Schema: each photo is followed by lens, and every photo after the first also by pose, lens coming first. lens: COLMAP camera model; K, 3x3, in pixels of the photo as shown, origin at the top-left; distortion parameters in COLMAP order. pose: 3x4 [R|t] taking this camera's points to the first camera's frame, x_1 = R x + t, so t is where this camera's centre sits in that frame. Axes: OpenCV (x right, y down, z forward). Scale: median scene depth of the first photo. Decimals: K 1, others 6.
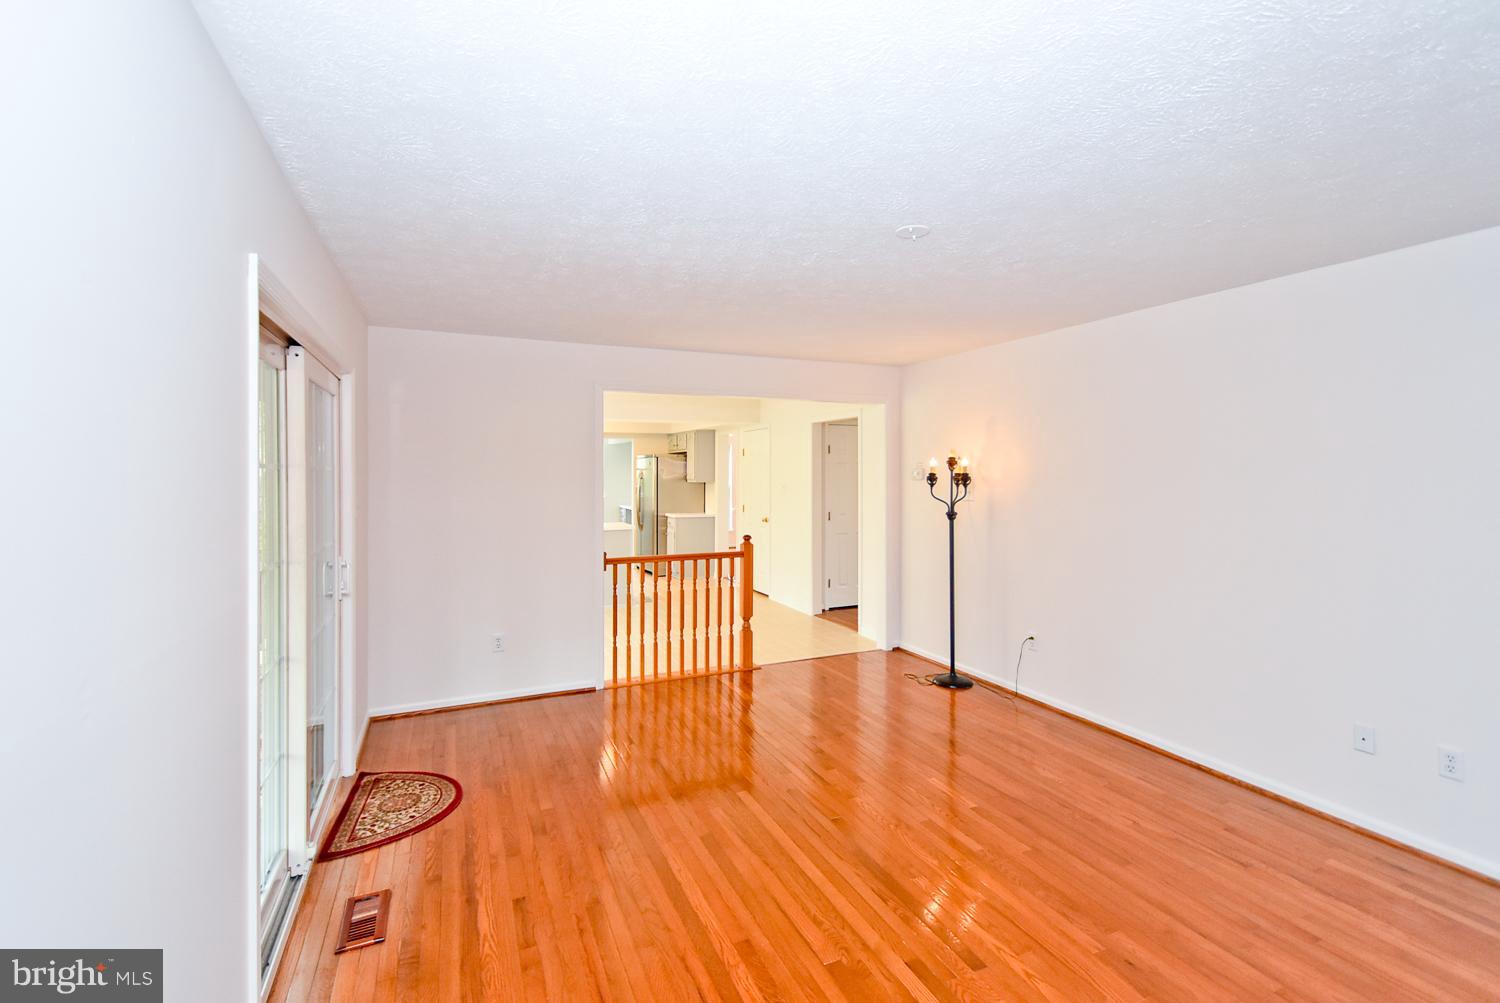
lens RADIAL K [[660.8, 0, 751.1], [0, 660.8, 478.1], [0, 0, 1]] dist [0.000048, 0.000018]
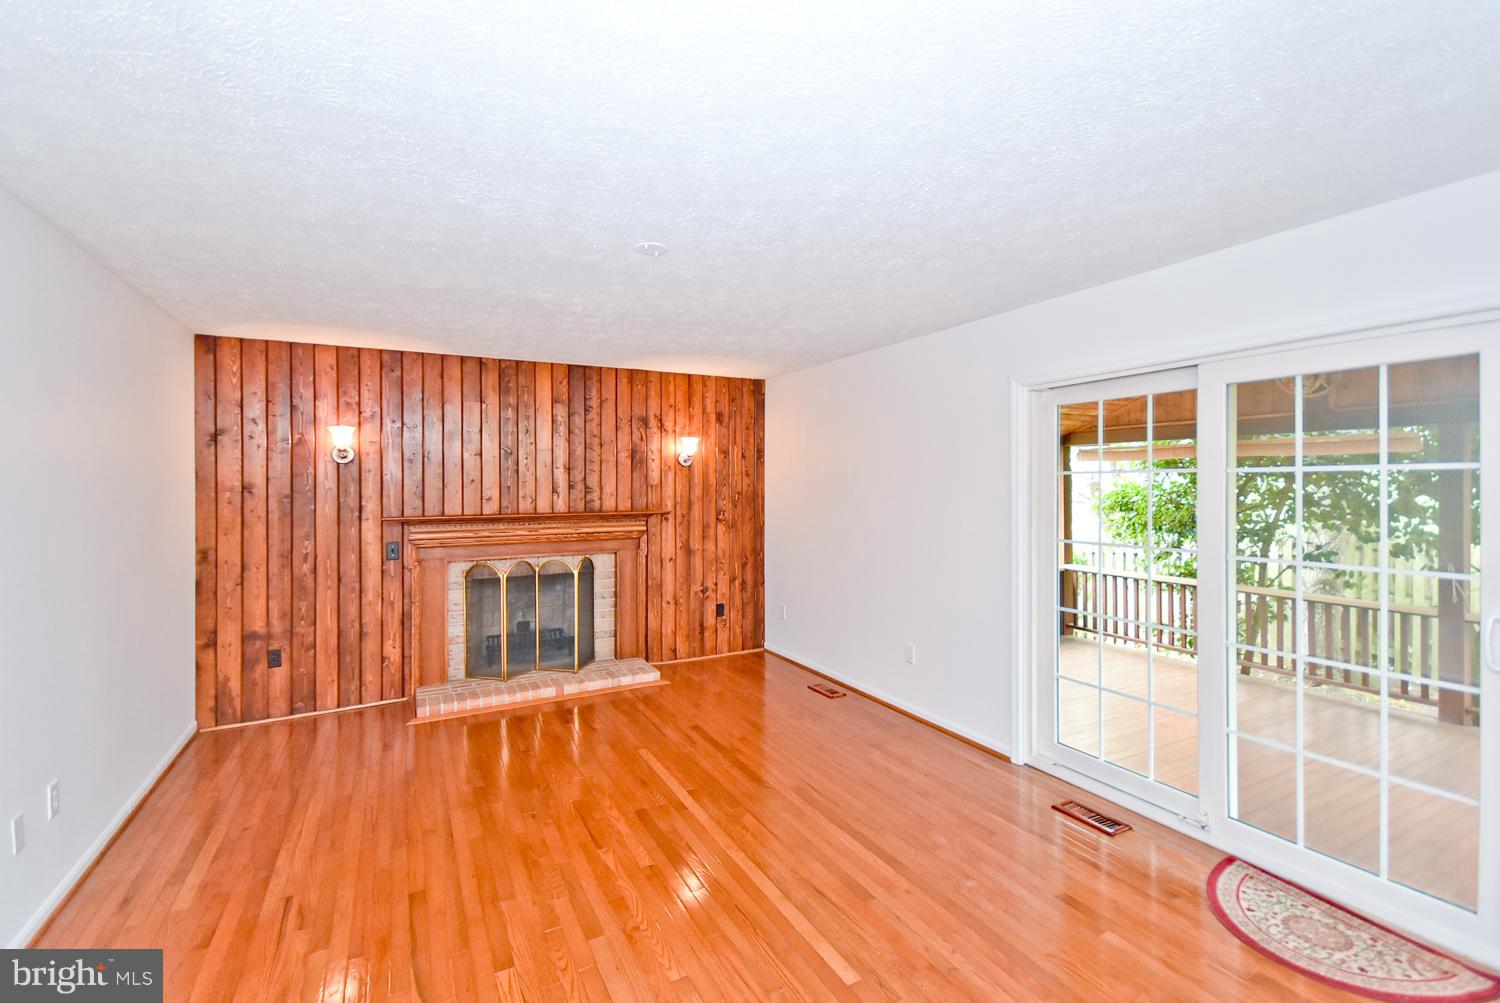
lens RADIAL K [[660.8, 0, 751.1], [0, 660.8, 478.1], [0, 0, 1]] dist [0.000048, 0.000018]
pose [[-0.998134, 0.007566, -0.060587, 0.139003], [0.007464, 0.999970, 0.001908, -0.009048], [0.060600, 0.001453, -0.998161, 1.927219]]
